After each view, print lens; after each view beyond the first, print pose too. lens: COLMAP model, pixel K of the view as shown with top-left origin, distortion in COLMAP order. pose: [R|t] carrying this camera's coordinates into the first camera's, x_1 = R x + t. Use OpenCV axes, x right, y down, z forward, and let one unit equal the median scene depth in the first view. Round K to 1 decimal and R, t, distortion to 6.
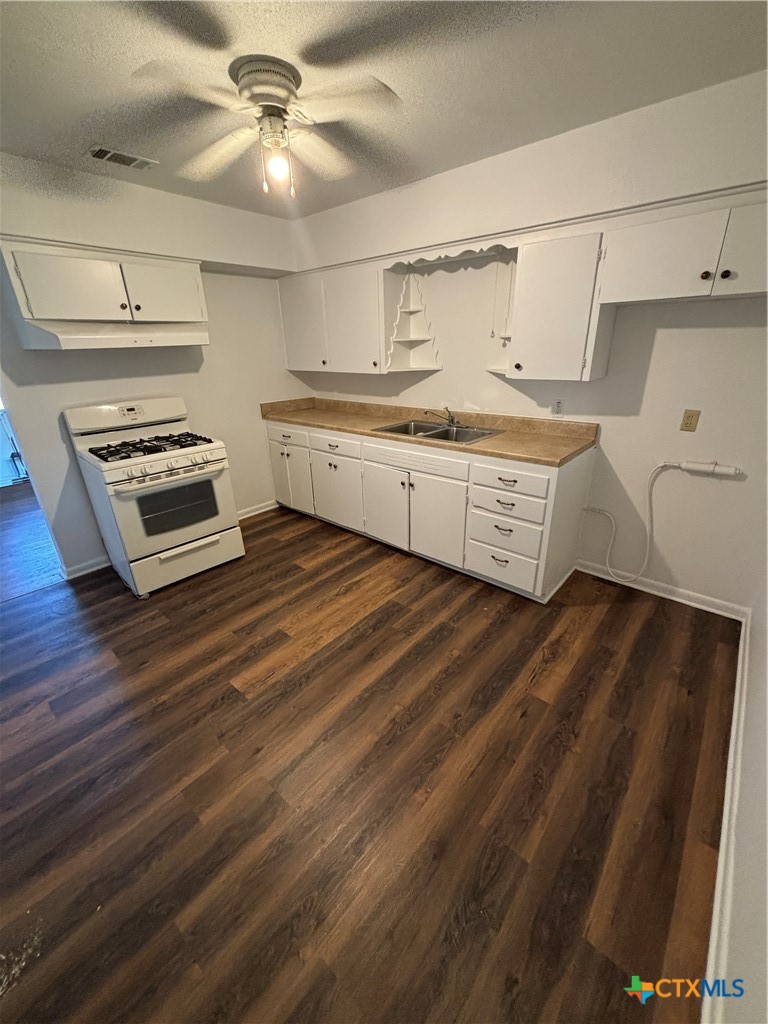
lens RADIAL K [[403.2, 0, 384.0], [0, 403.2, 512.0], [0, 0, 1]] dist [0.001913, -0.008935]
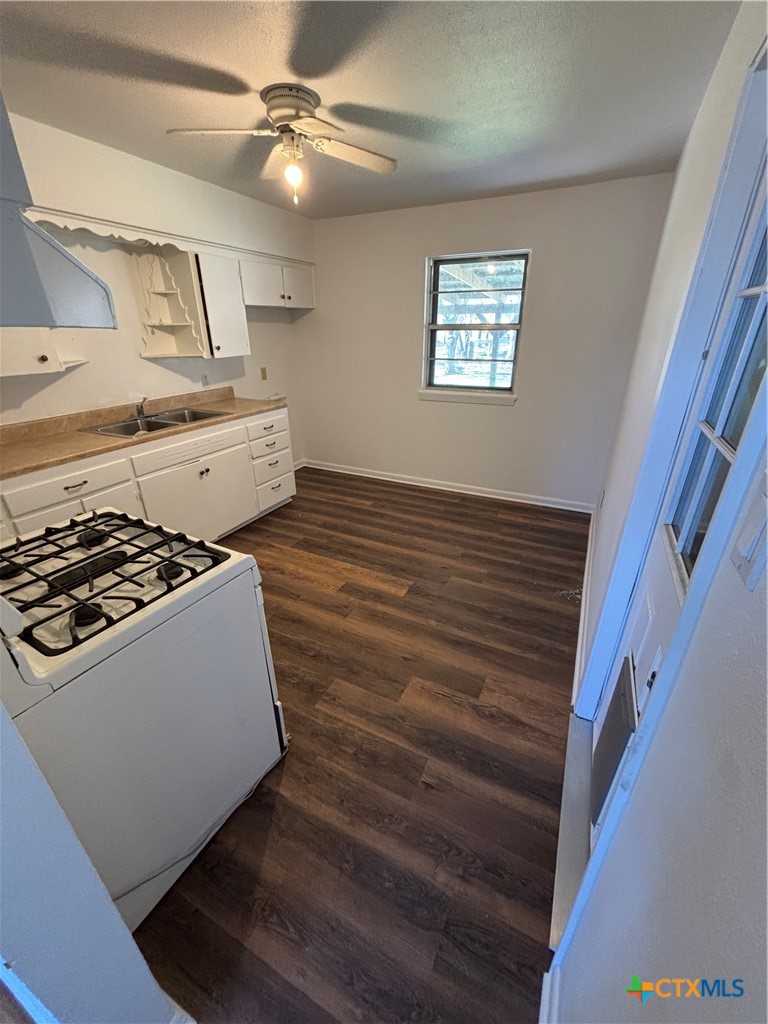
lens RADIAL K [[403.2, 0, 384.0], [0, 403.2, 512.0], [0, 0, 1]] dist [0.001913, -0.008935]
pose [[-0.240417, -0.390472, 0.888668, -1.090440], [0.372584, 0.808269, 0.455942, -0.311705], [-0.896315, 0.440720, -0.048838, 0.778095]]
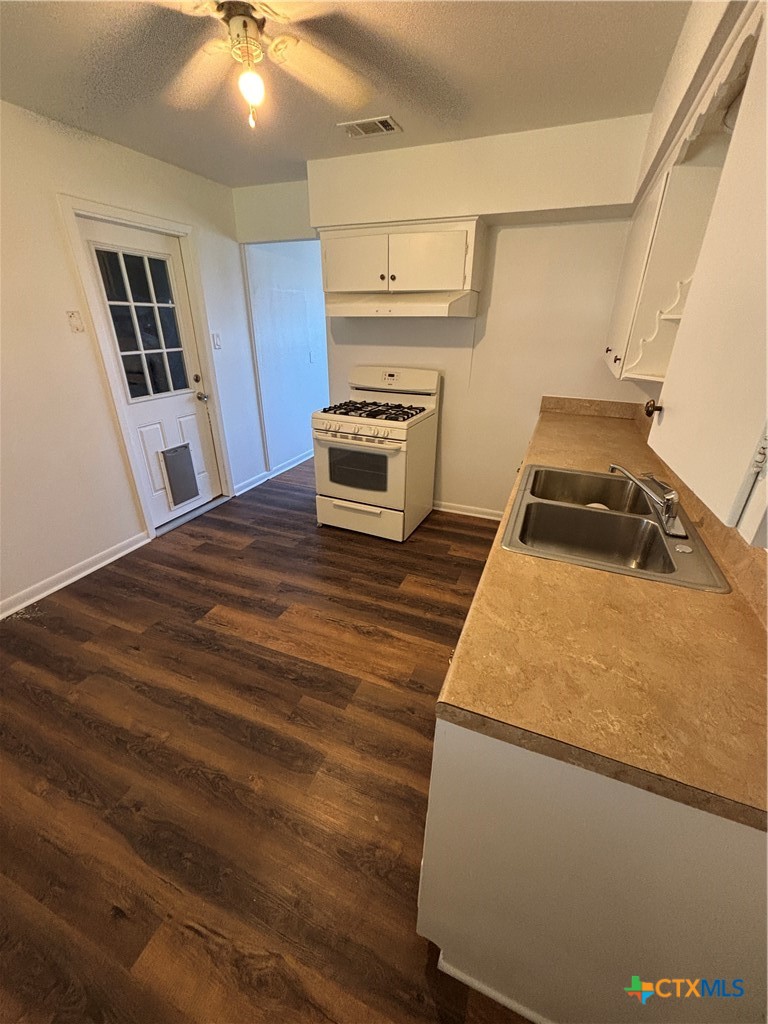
lens RADIAL K [[401.2, 0, 393.6], [0, 401.2, 517.4], [0, 0, 1]] dist [0.000701, 0.000418]
pose [[0.327287, 0.442007, -0.835172, 0.525894], [-0.376039, 0.871773, 0.314016, -0.297352], [0.866878, 0.211284, 0.451533, 0.669840]]
